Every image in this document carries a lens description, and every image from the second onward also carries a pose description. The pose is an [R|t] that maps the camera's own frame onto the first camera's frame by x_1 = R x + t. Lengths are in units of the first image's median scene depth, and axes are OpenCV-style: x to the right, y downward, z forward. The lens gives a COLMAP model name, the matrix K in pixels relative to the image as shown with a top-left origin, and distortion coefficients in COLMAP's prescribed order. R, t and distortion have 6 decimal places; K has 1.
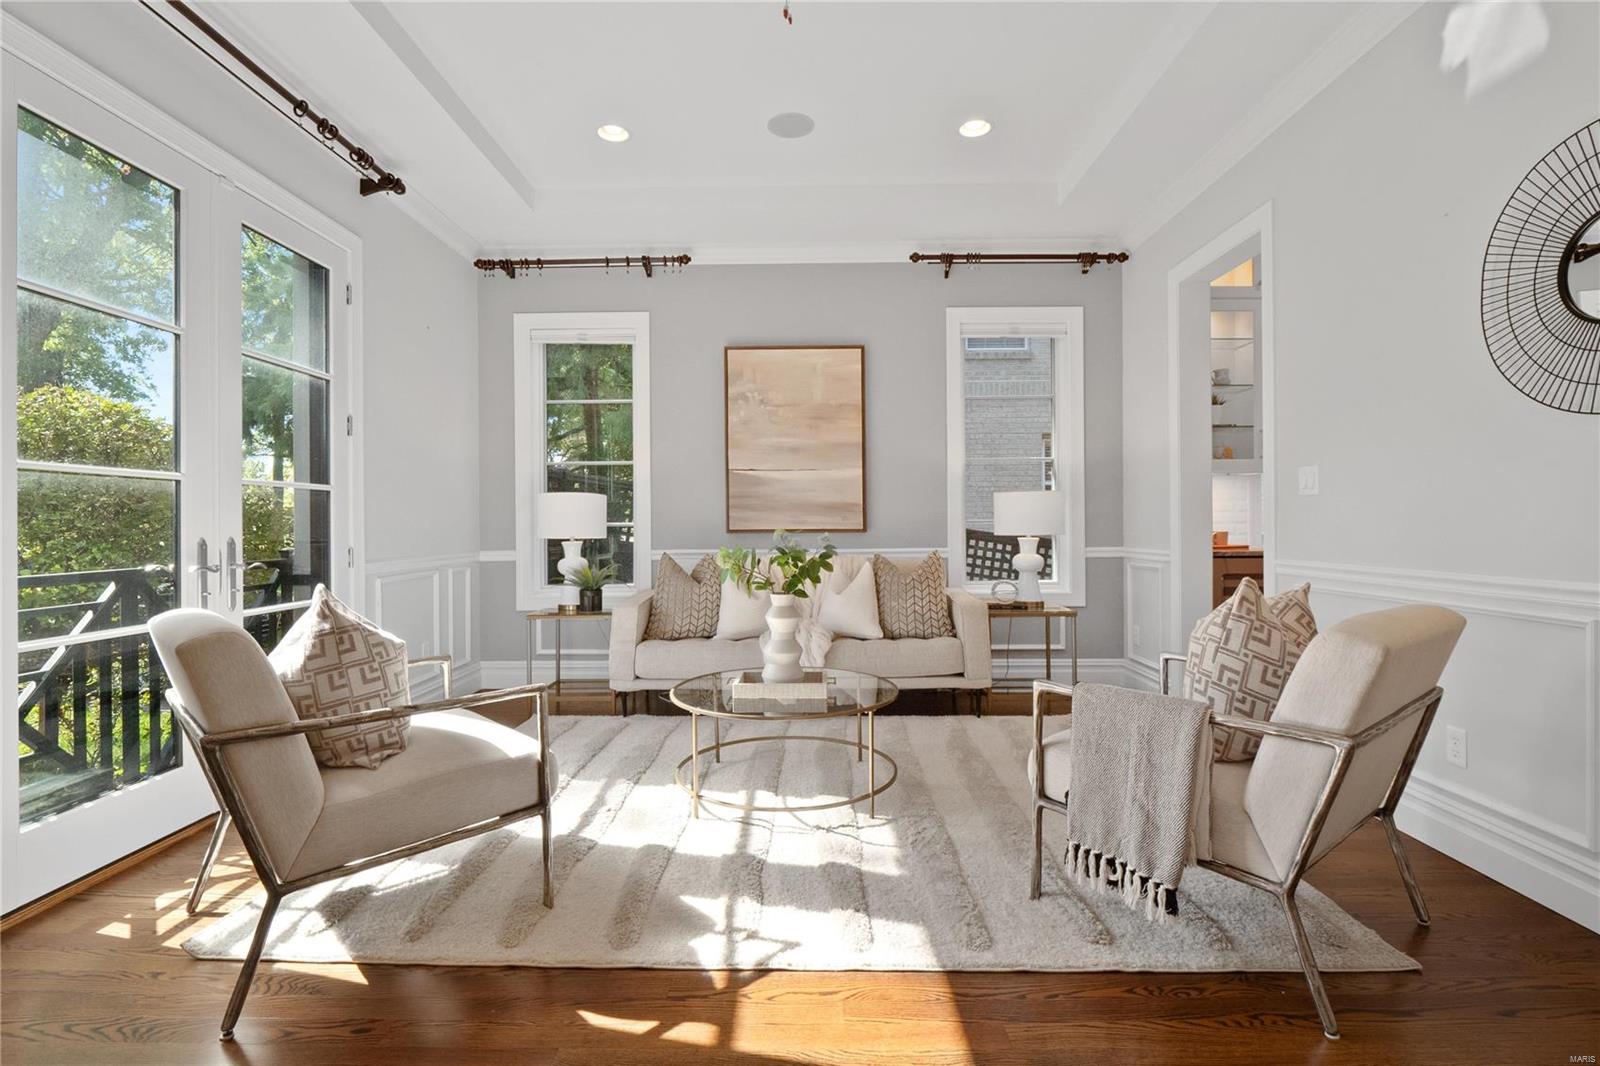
lens RADIAL K [[746.7, 0, 801.9], [0, 746.7, 519.7], [0, 0, 1]] dist [-0.002322, -0.001464]
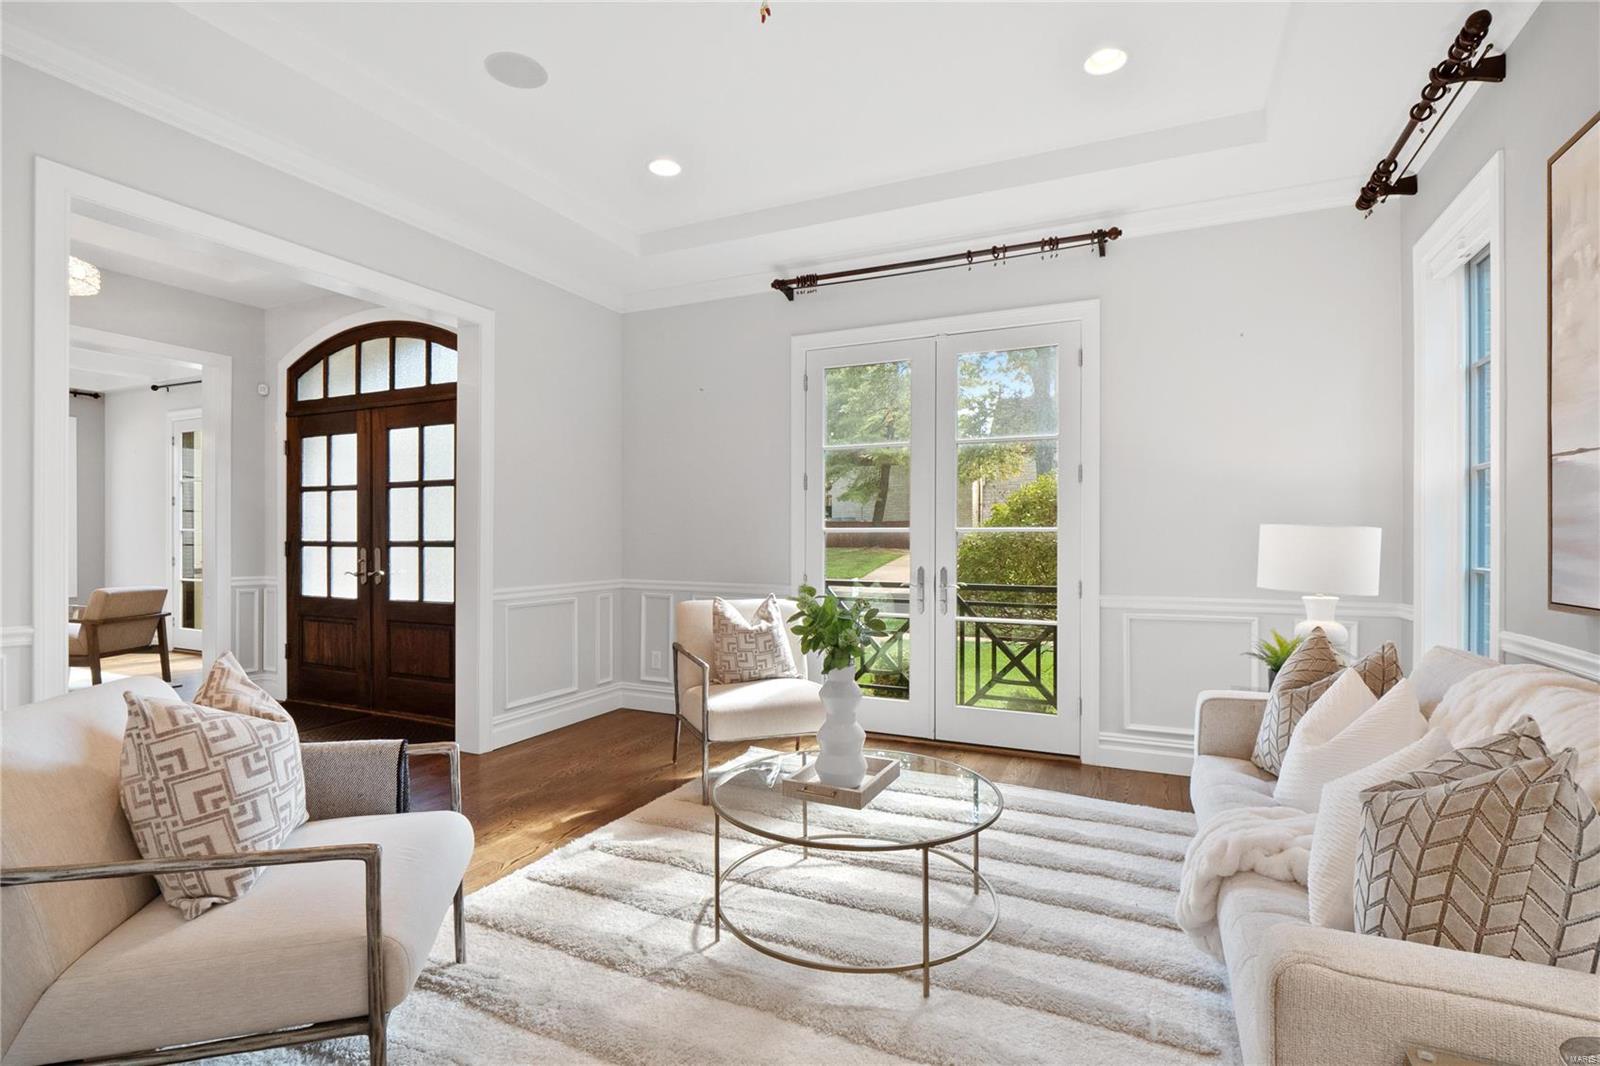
lens RADIAL K [[746.7, 0, 801.9], [0, 746.7, 519.7], [0, 0, 1]] dist [-0.002322, -0.001464]
pose [[-0.419590, -0.012469, -0.907628, 0.499624], [0.008295, 0.999811, -0.017570, -0.031407], [0.907676, -0.014901, -0.419407, 0.897487]]
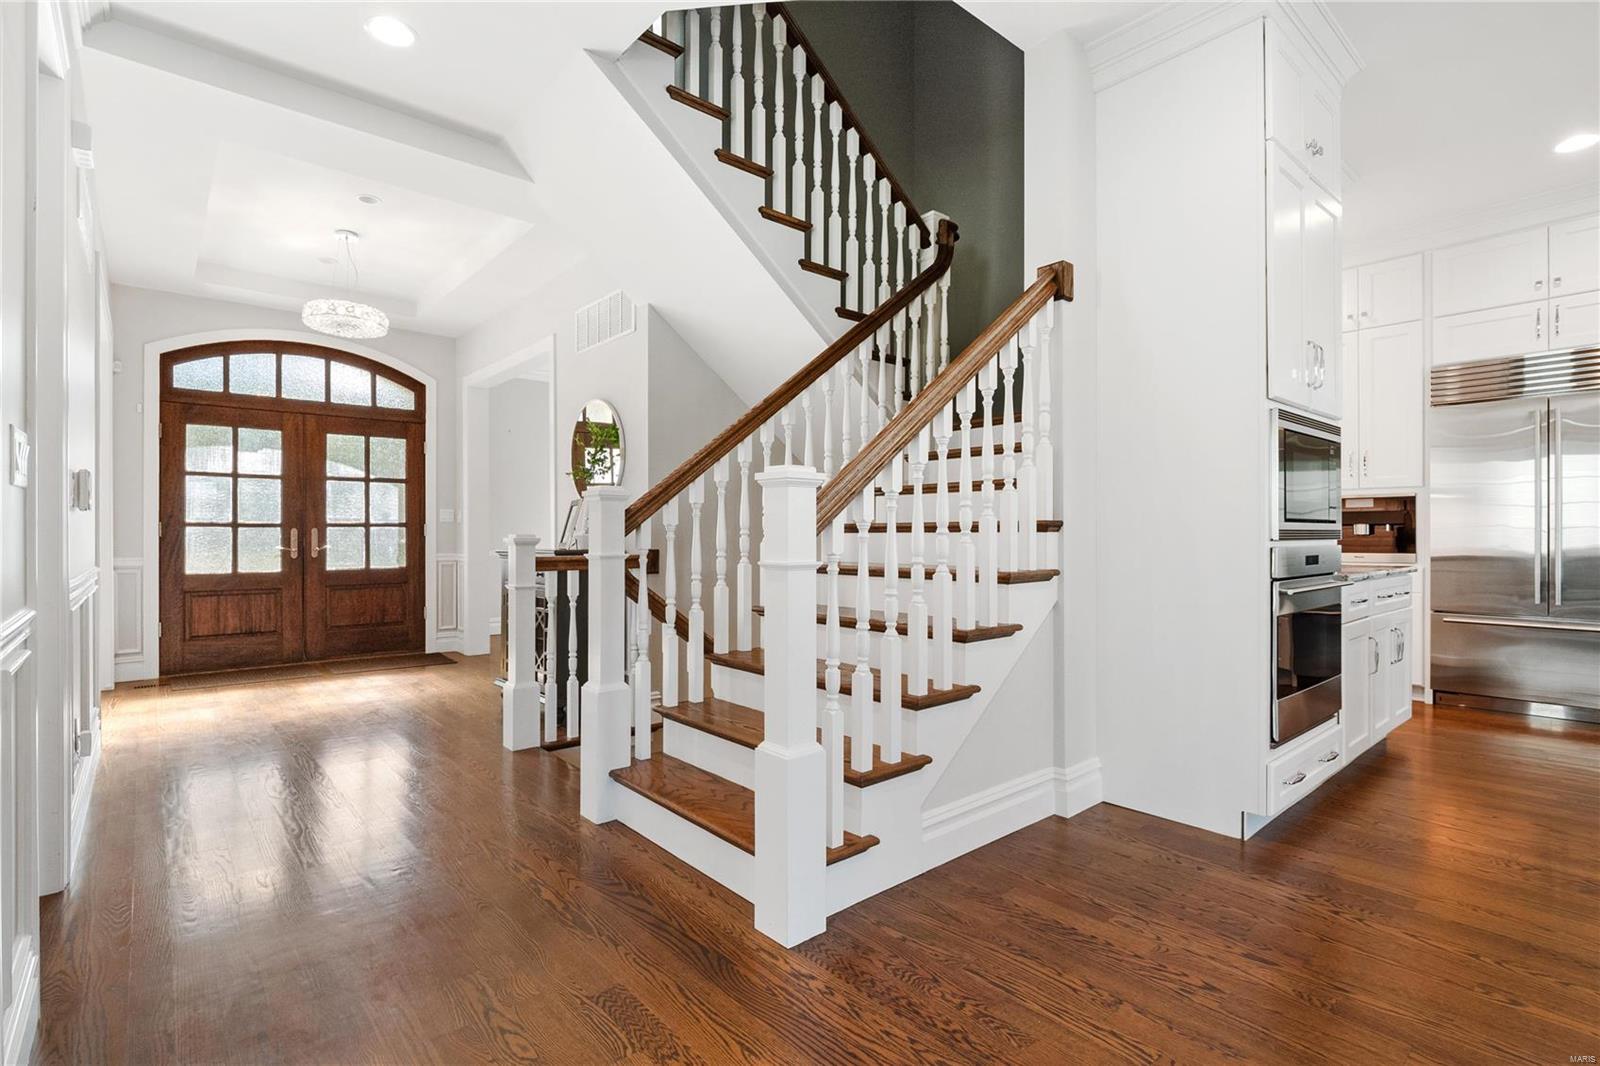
lens RADIAL K [[760.8, 0, 800.0], [0, 760.8, 533.0], [0, 0, 1]] dist [-0.000422, -0.000336]
pose [[0.655509, 0.005285, -0.755169, 1.448777], [0.002564, 0.999954, 0.009224, -0.015430], [0.755183, -0.007982, 0.655465, -0.466163]]
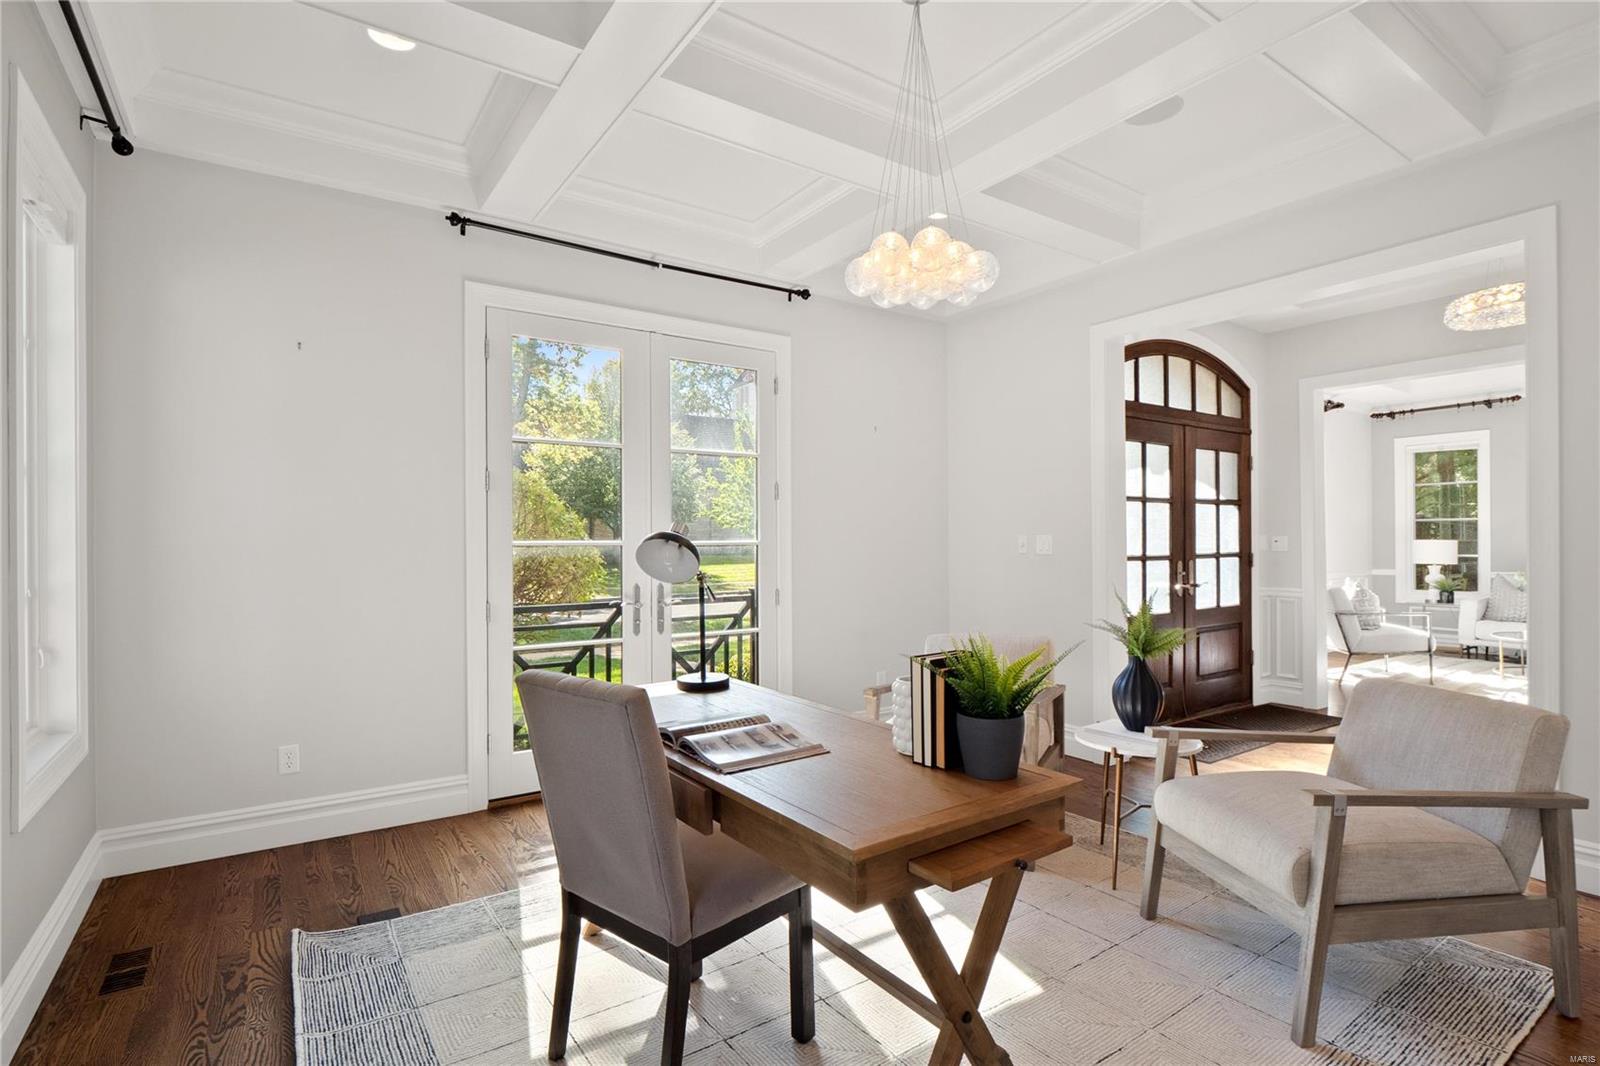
lens RADIAL K [[837.9, 0, 801.8], [0, 837.9, 538.6], [0, 0, 1]] dist [0.017109, 0.000175]
pose [[0.603935, 0.003067, -0.797028, 0.429010], [0.005141, 0.999957, 0.007743, -0.063731], [0.797017, -0.008774, 0.603893, -1.560707]]
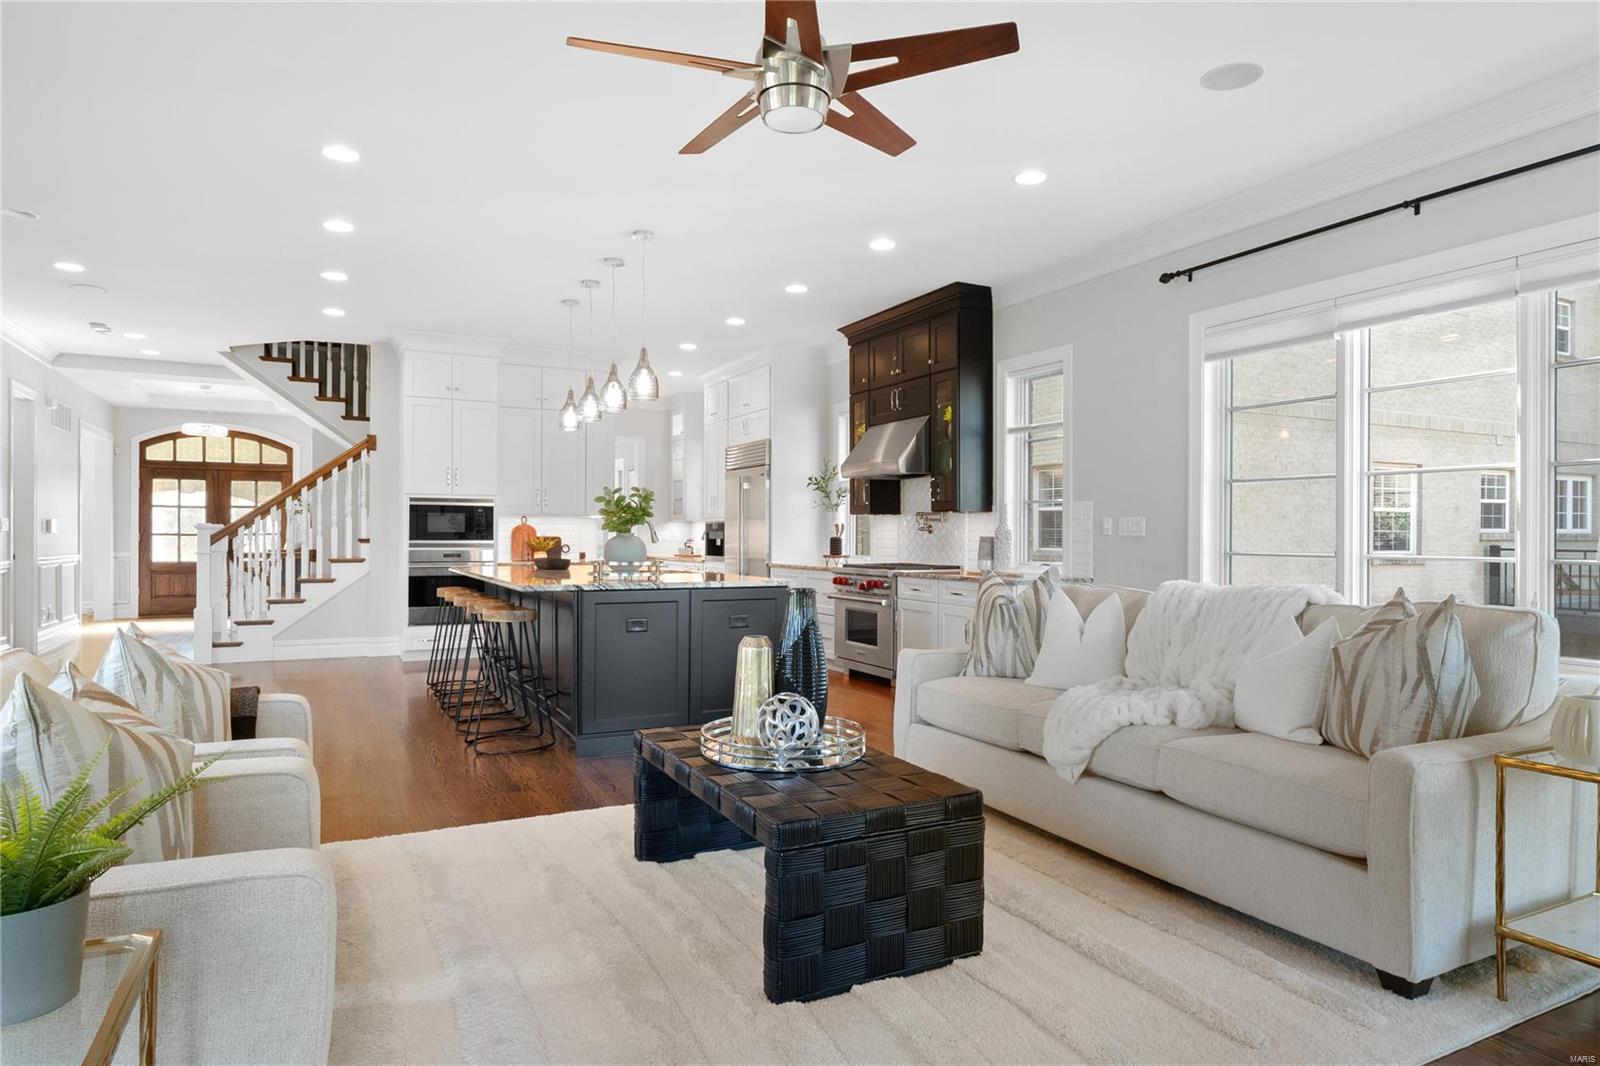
lens RADIAL K [[949.5, 0, 800.0], [0, 949.5, 533.0], [0, 0, 1]] dist [0.028826, 0.001476]
pose [[0.455935, 0.006671, -0.889988, 3.451749], [-0.000519, 0.999974, 0.007229, -0.048985], [0.890013, -0.002834, 0.455927, 0.043750]]
